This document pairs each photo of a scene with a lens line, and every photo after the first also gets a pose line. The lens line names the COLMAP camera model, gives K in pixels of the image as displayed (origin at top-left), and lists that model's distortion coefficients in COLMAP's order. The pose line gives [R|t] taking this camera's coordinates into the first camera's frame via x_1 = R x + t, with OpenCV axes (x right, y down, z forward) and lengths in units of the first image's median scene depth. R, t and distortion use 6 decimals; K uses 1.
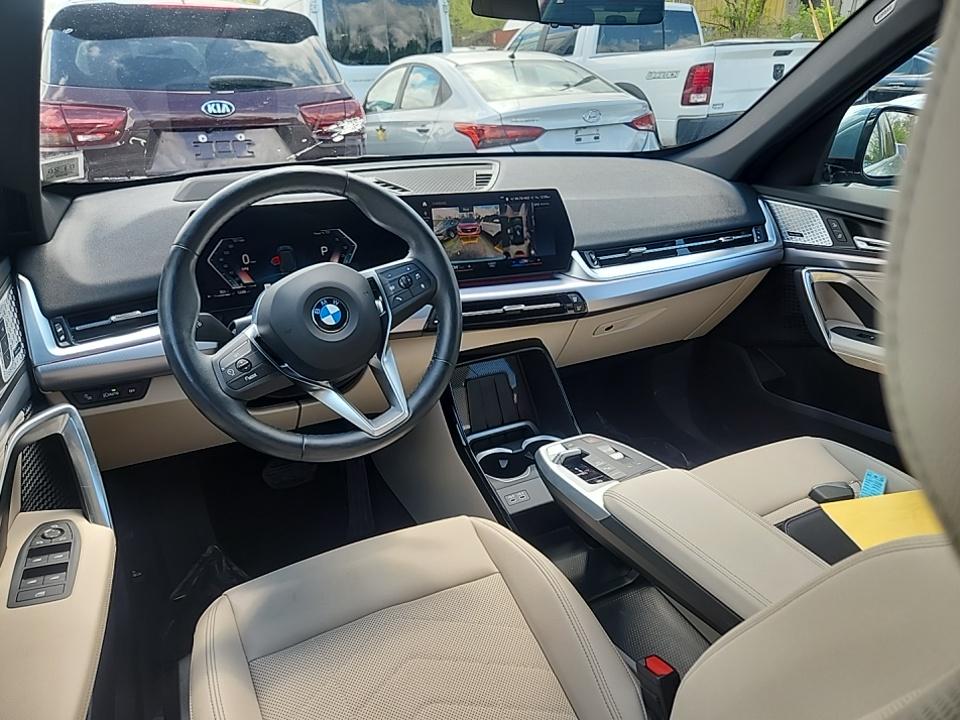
lens RADIAL K [[629.4, 0, 480.0], [0, 629.4, 360.0], [0, 0, 1]] dist [0.061979, -0.045673]
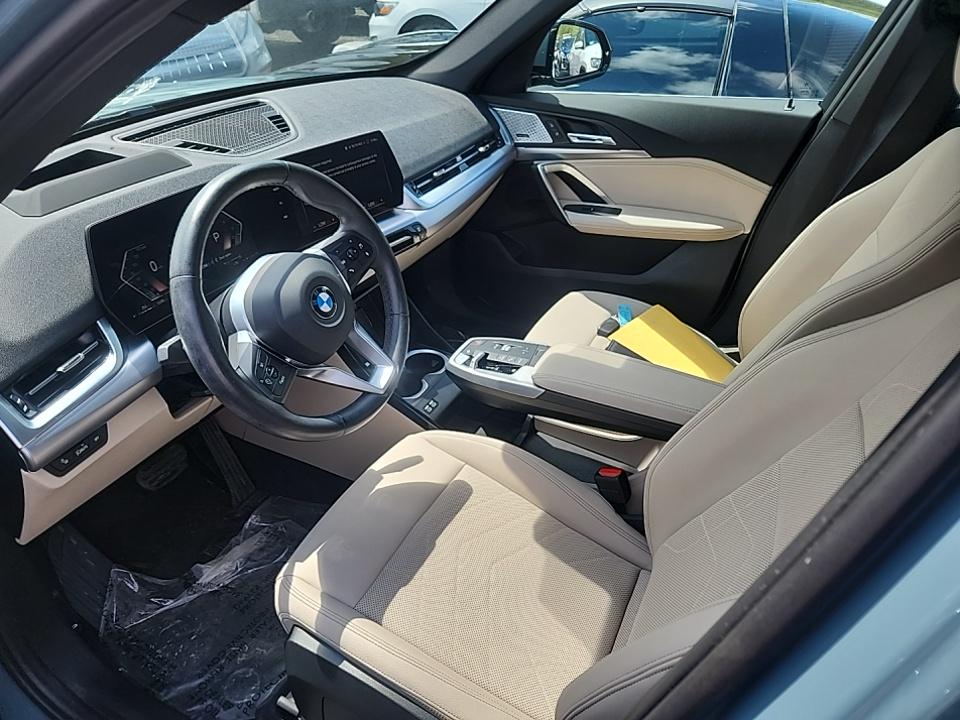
lens RADIAL K [[629.4, 0, 480.0], [0, 629.4, 360.0], [0, 0, 1]] dist [0.061979, -0.045673]
pose [[0.822208, -0.309440, 0.477724, -0.325217], [0.220375, 0.946915, 0.234067, -0.099640], [-0.524793, -0.087173, 0.846754, -0.039472]]
